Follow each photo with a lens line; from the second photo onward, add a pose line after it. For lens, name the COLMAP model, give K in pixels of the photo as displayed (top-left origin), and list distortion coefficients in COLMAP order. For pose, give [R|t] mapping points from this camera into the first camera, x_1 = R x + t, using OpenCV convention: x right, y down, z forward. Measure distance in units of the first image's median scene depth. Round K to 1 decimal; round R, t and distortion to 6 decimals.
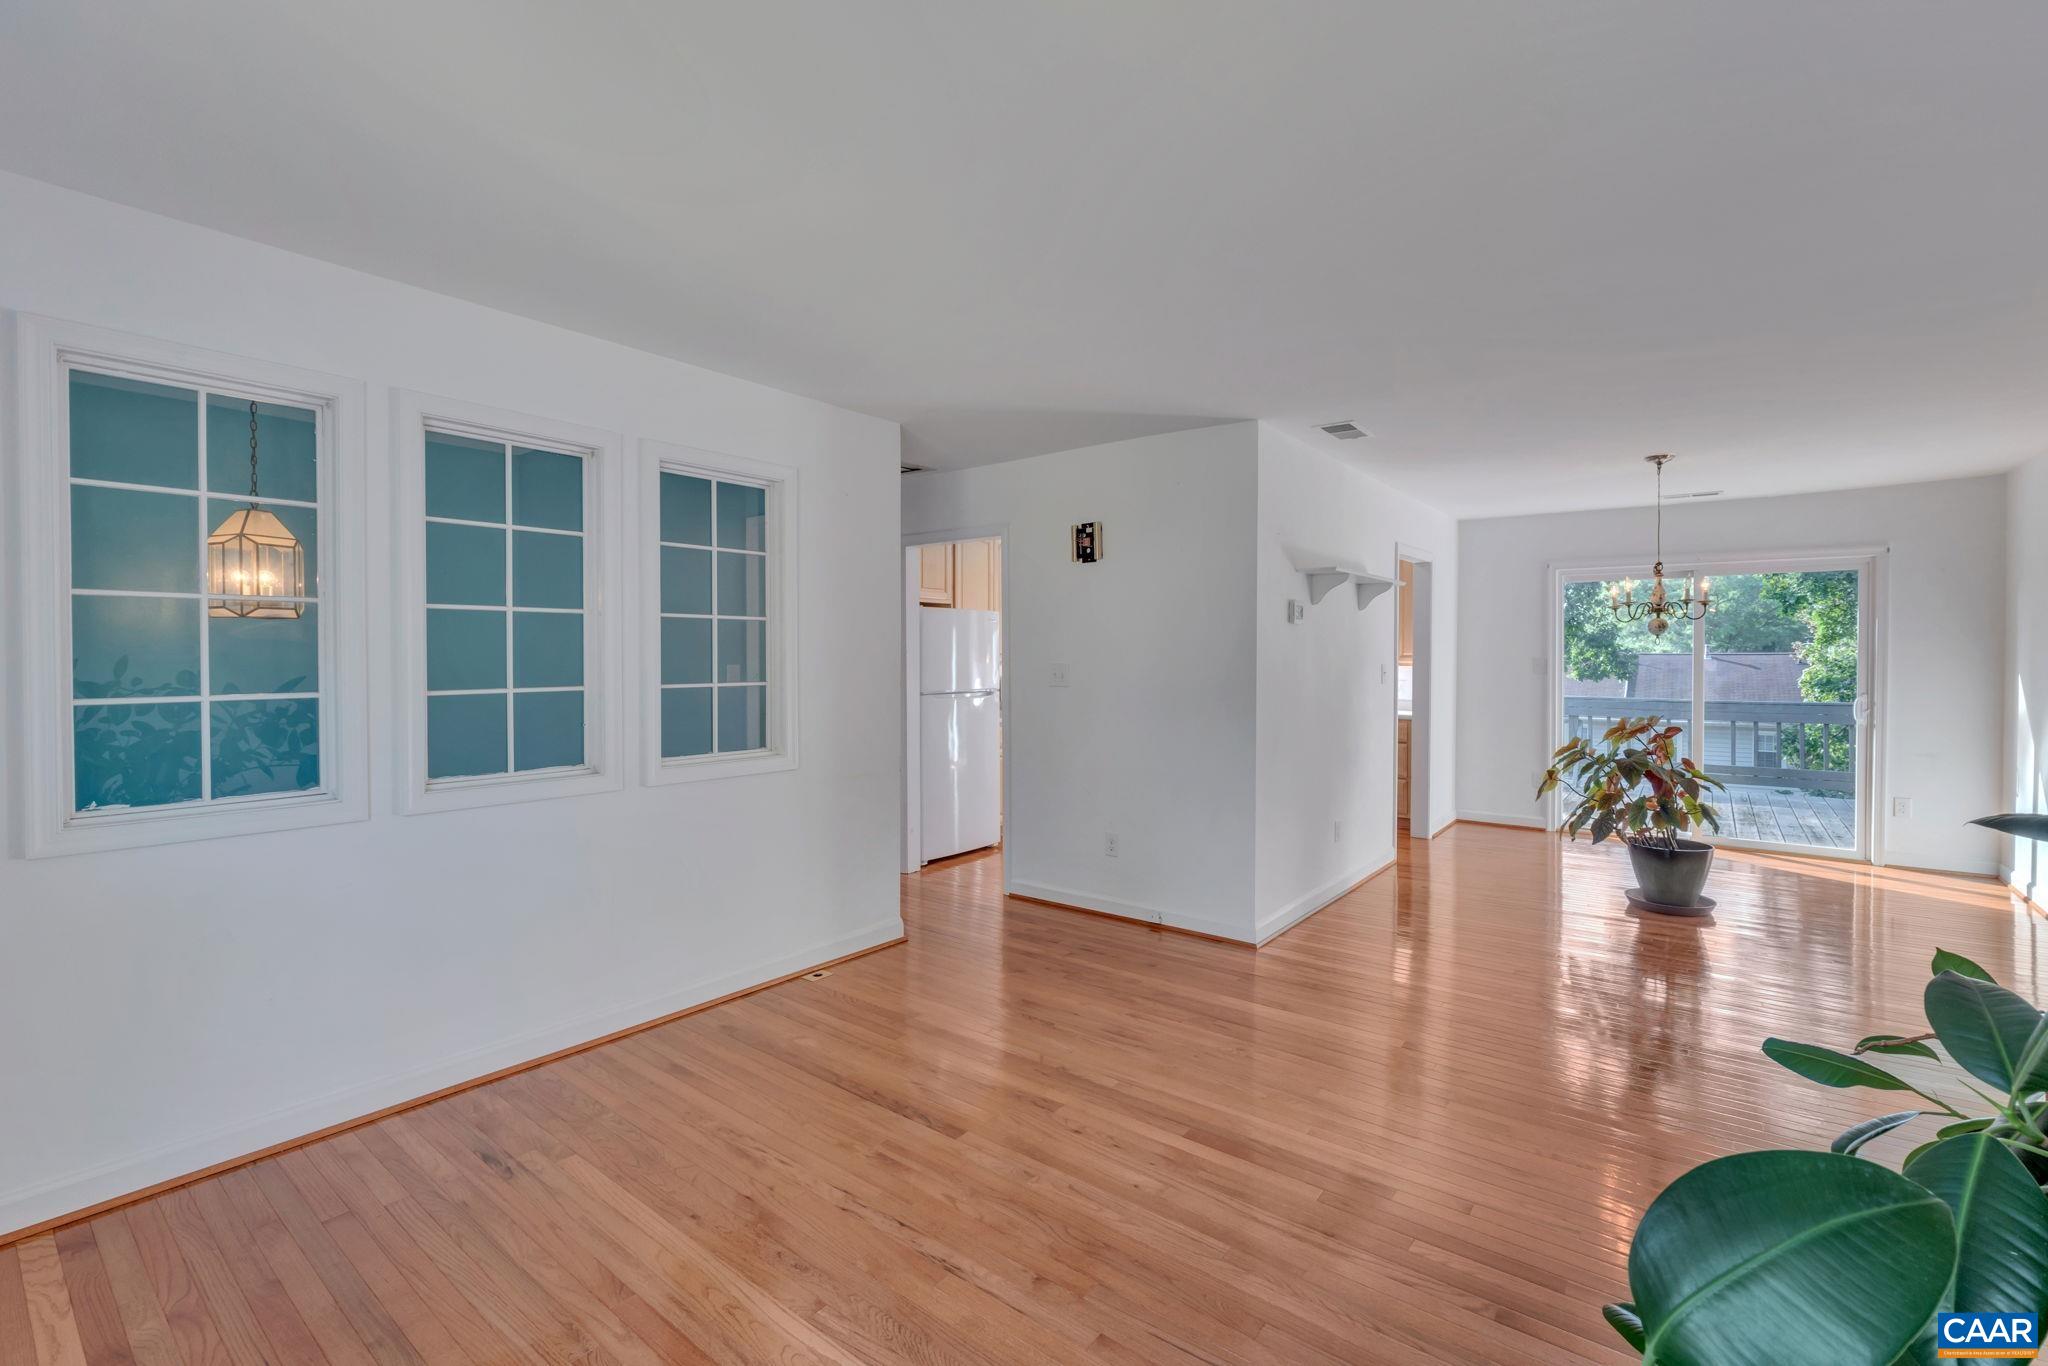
lens RADIAL K [[883.6, 0, 1034.2], [0, 883.6, 673.0], [0, 0, 1]] dist [0.003822, -0.001259]
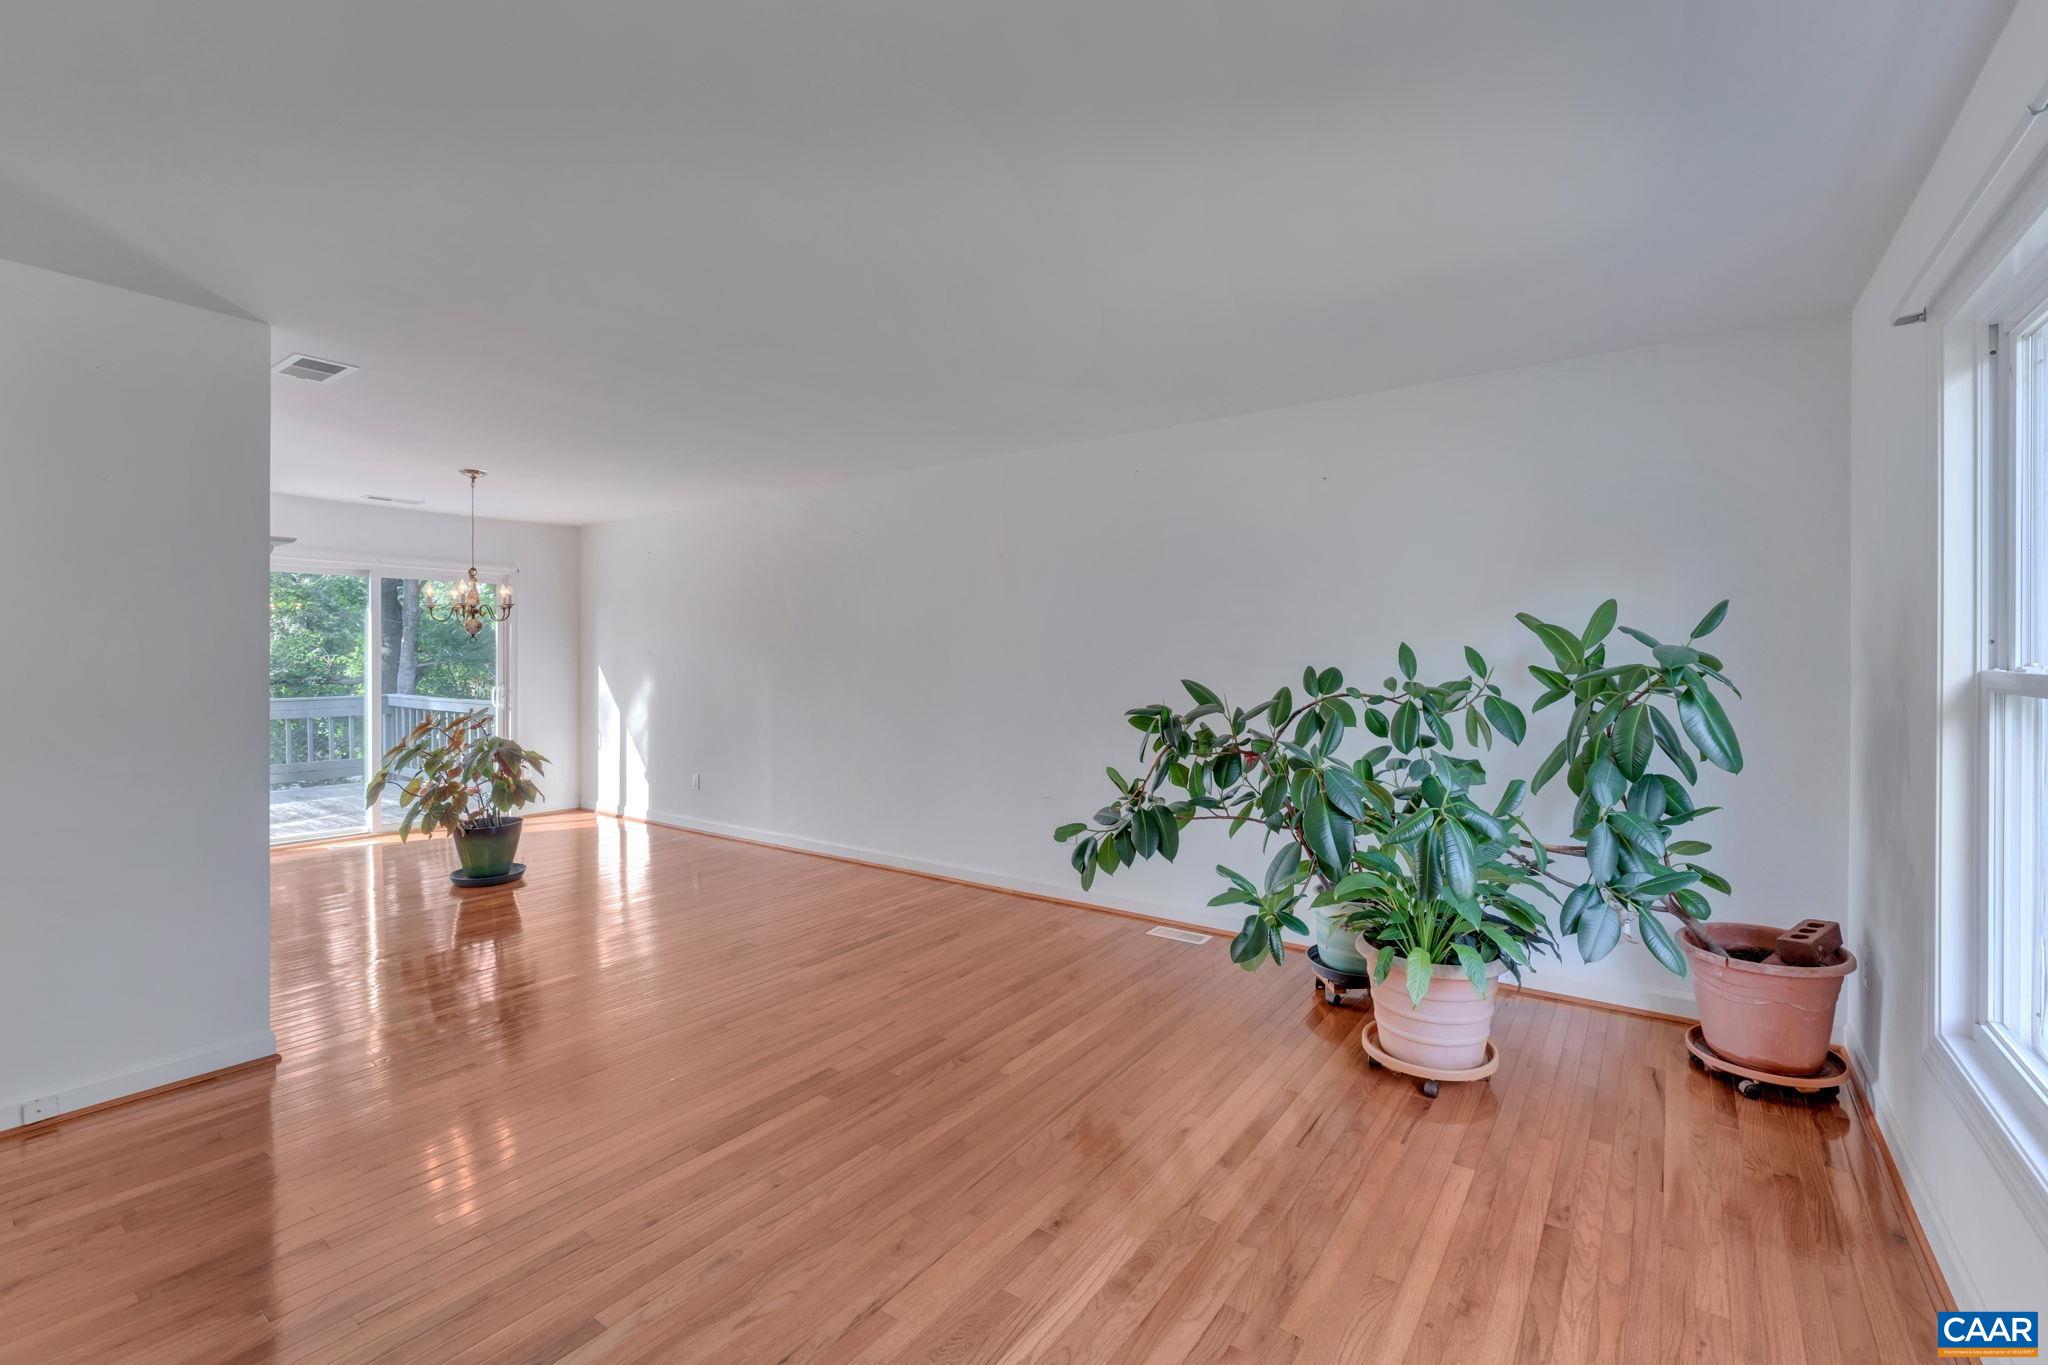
lens RADIAL K [[883.6, 0, 1038.2], [0, 883.6, 668.2], [0, 0, 1]] dist [0.003822, -0.001259]
pose [[-0.038725, -0.013081, 0.999164, -0.403787], [0.019976, 0.999704, 0.013862, -0.002325], [-0.999050, 0.020496, -0.038452, 0.337835]]
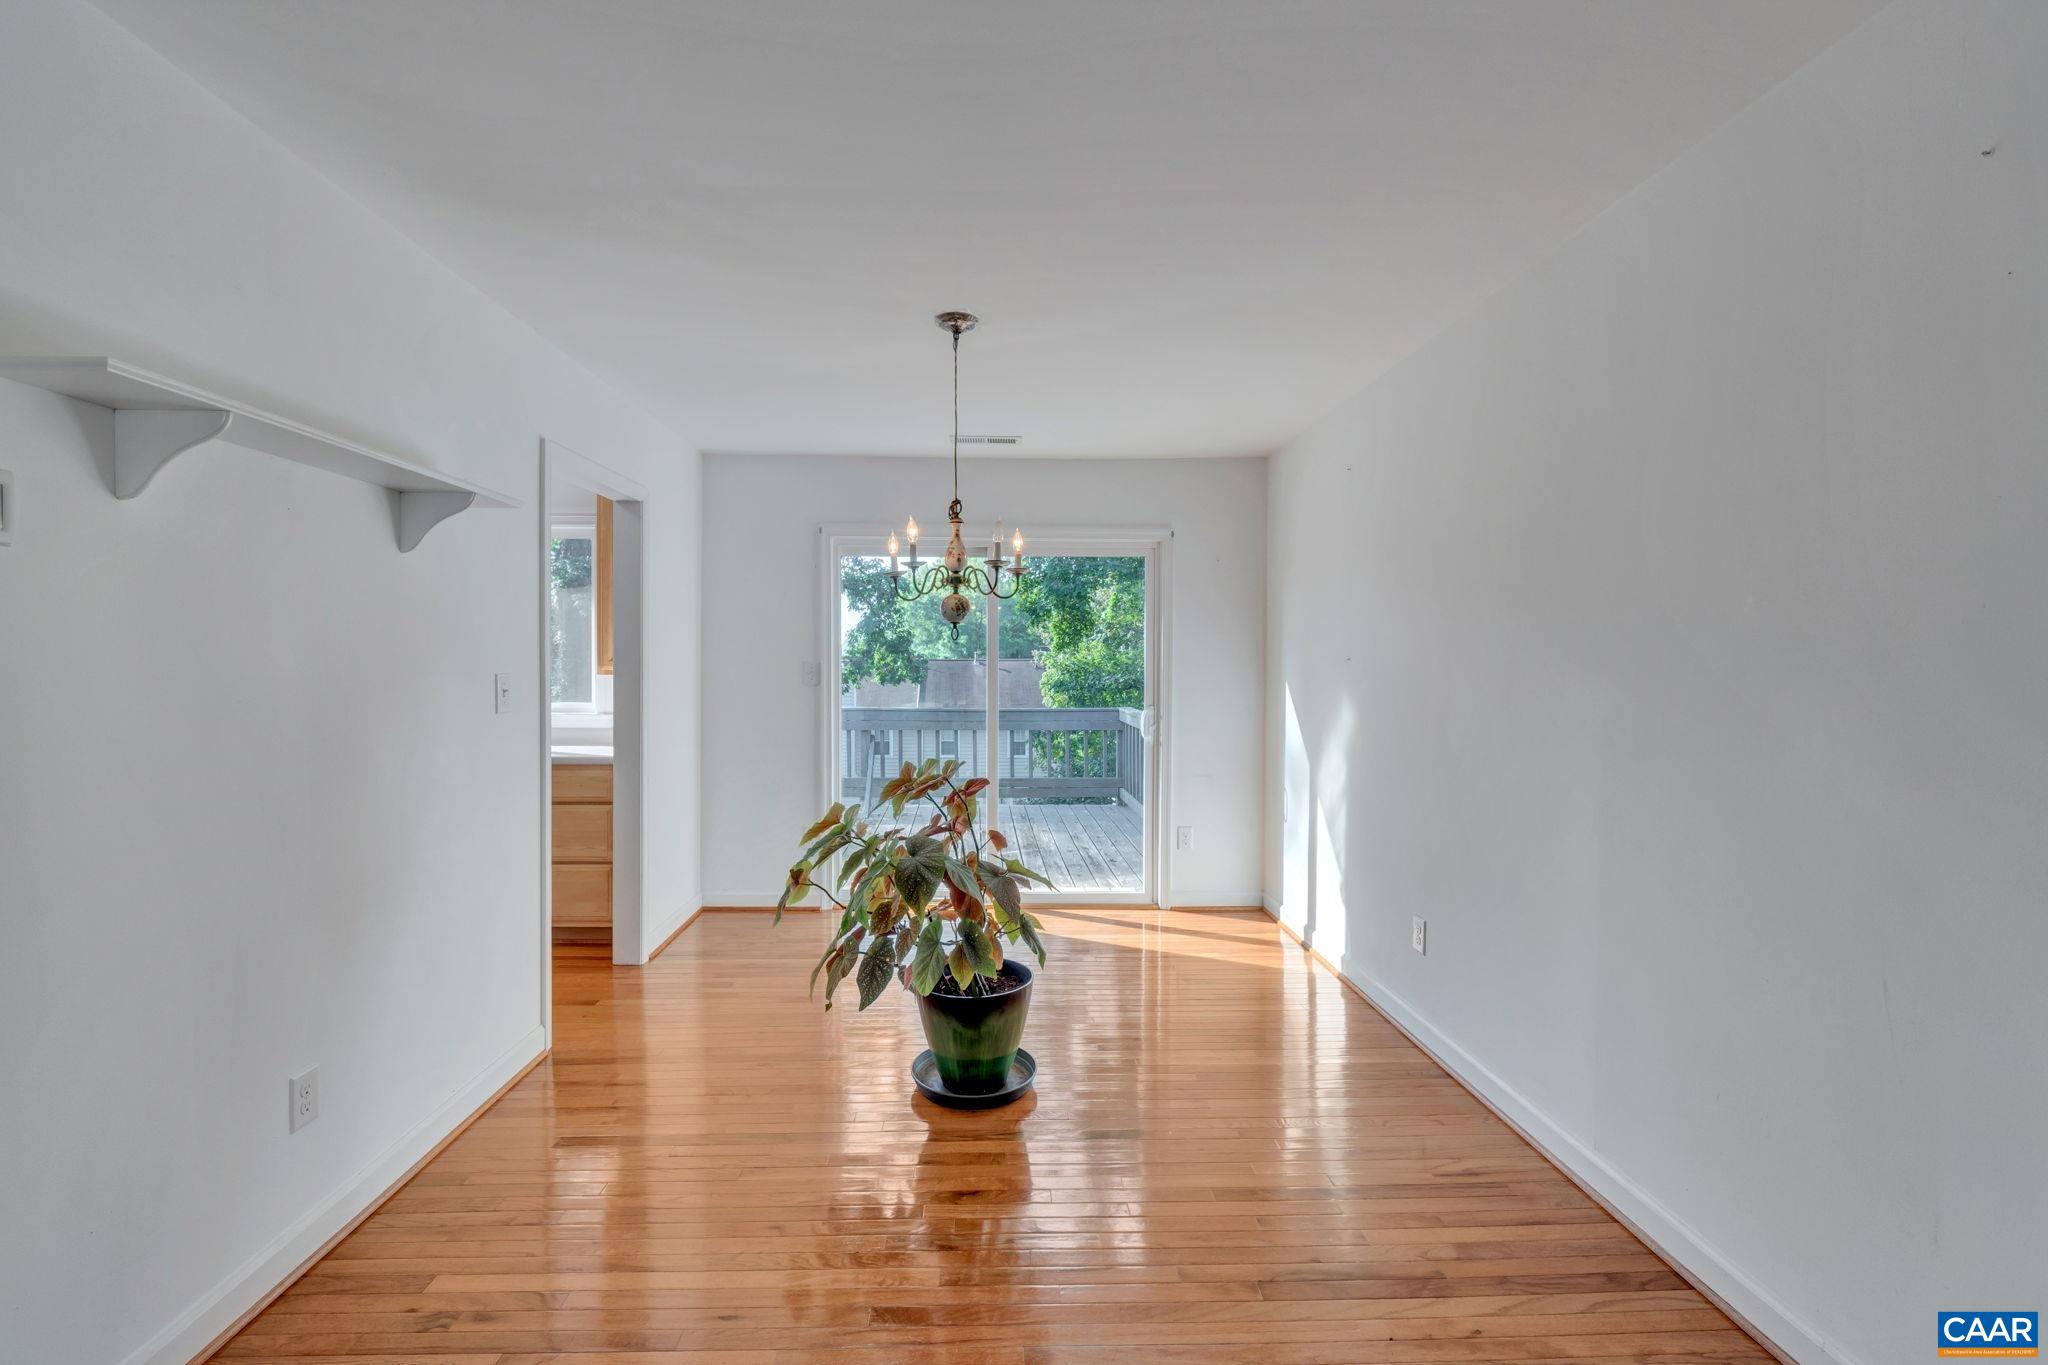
lens RADIAL K [[883.6, 0, 994.2], [0, 883.6, 671.6], [0, 0, 1]] dist [0.003822, -0.001259]
pose [[0.781331, -0.003280, 0.624108, 0.350087], [0.007464, 0.999964, -0.004088, -0.007949], [-0.624072, 0.007853, 0.781327, 0.513491]]
